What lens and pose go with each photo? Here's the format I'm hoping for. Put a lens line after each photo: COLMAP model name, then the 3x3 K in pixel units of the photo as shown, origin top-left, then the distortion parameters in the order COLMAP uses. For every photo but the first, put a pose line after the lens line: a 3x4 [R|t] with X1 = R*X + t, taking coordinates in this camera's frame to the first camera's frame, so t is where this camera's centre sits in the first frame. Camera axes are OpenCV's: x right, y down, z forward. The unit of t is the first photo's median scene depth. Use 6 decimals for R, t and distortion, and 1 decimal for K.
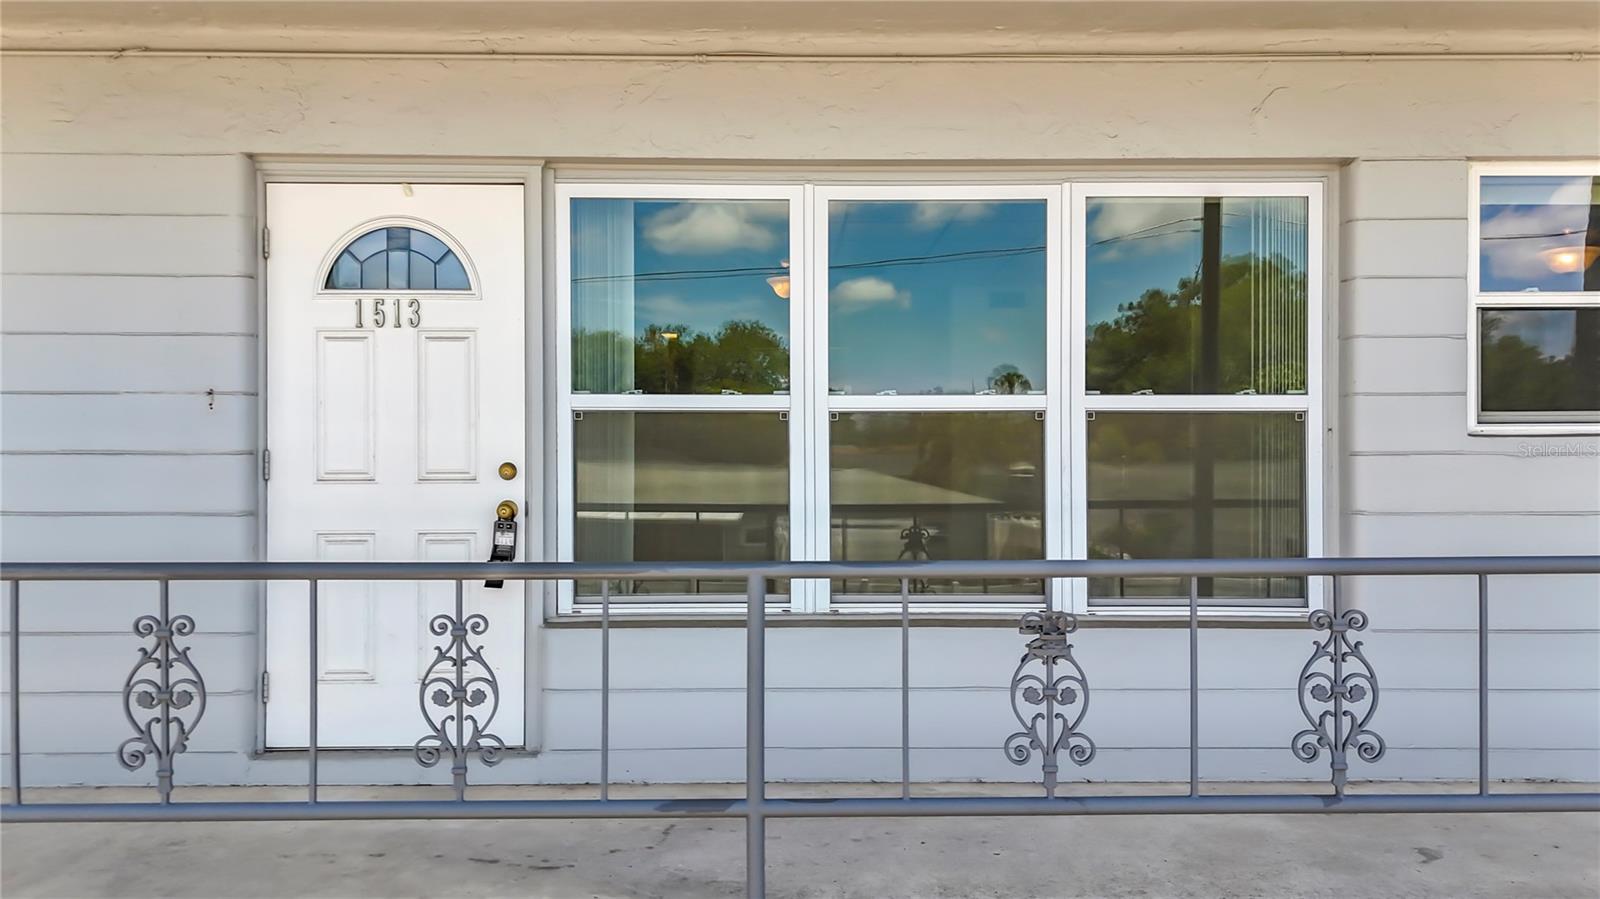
lens RADIAL K [[1182.4, 0, 800.0], [0, 1182.4, 449.5], [0, 0, 1]] dist [0.096496, -0.107220]
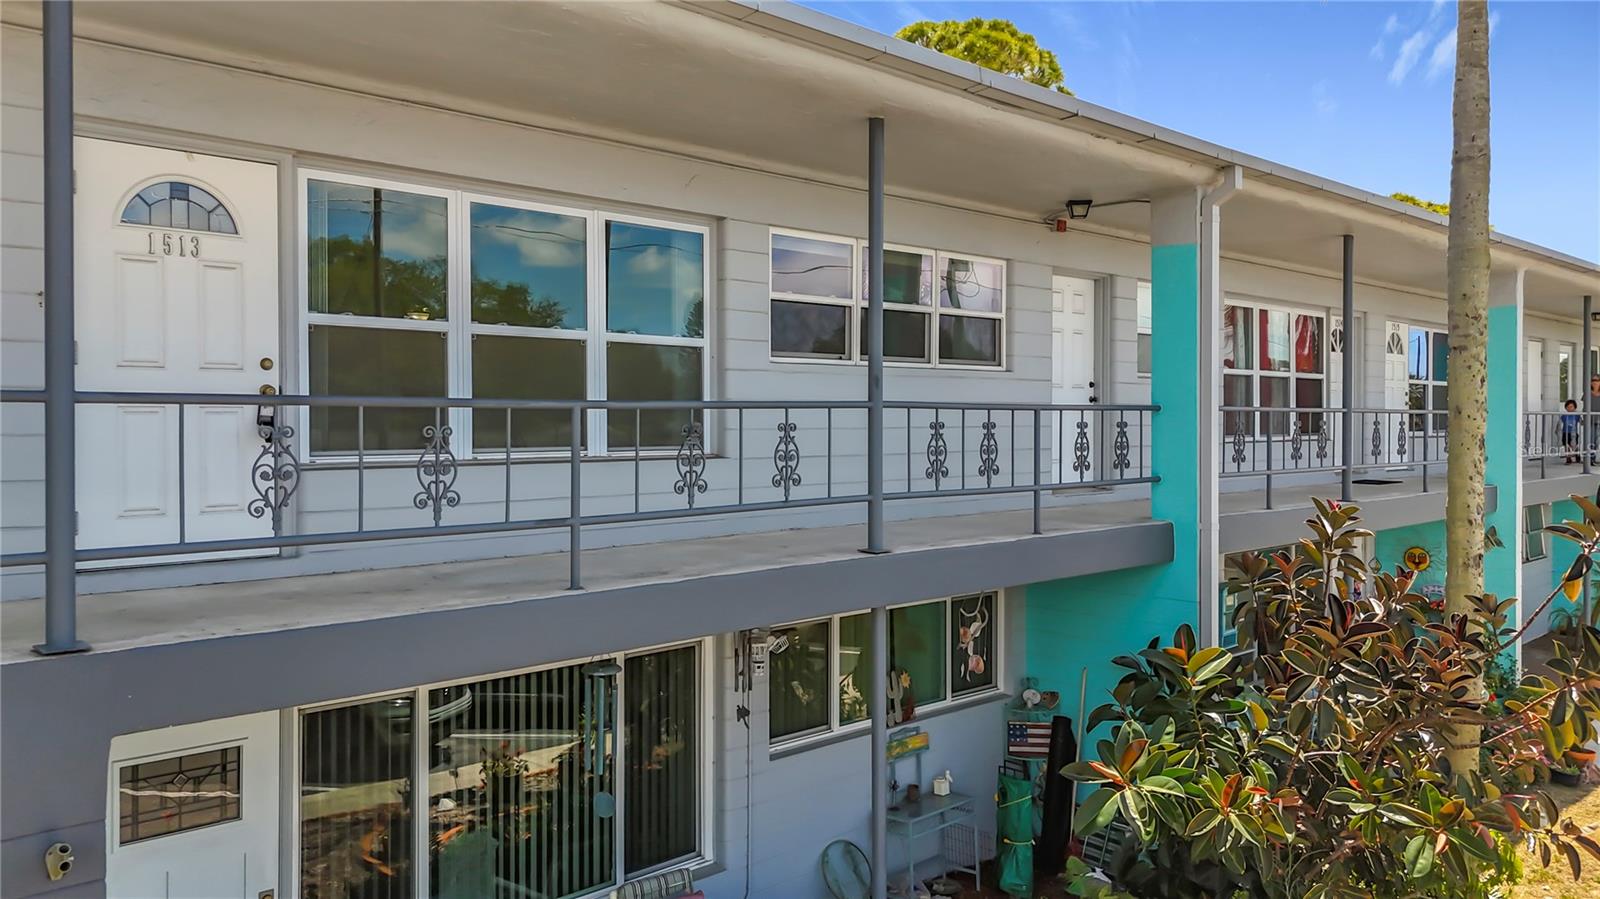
lens RADIAL K [[1182.4, 0, 800.0], [0, 1182.4, 449.5], [0, 0, 1]] dist [0.096496, -0.107220]
pose [[0.738466, -0.016979, 0.674077, -0.748773], [-0.001044, 0.999653, 0.026324, 0.082695], [-0.674290, -0.020143, 0.738192, -0.505809]]
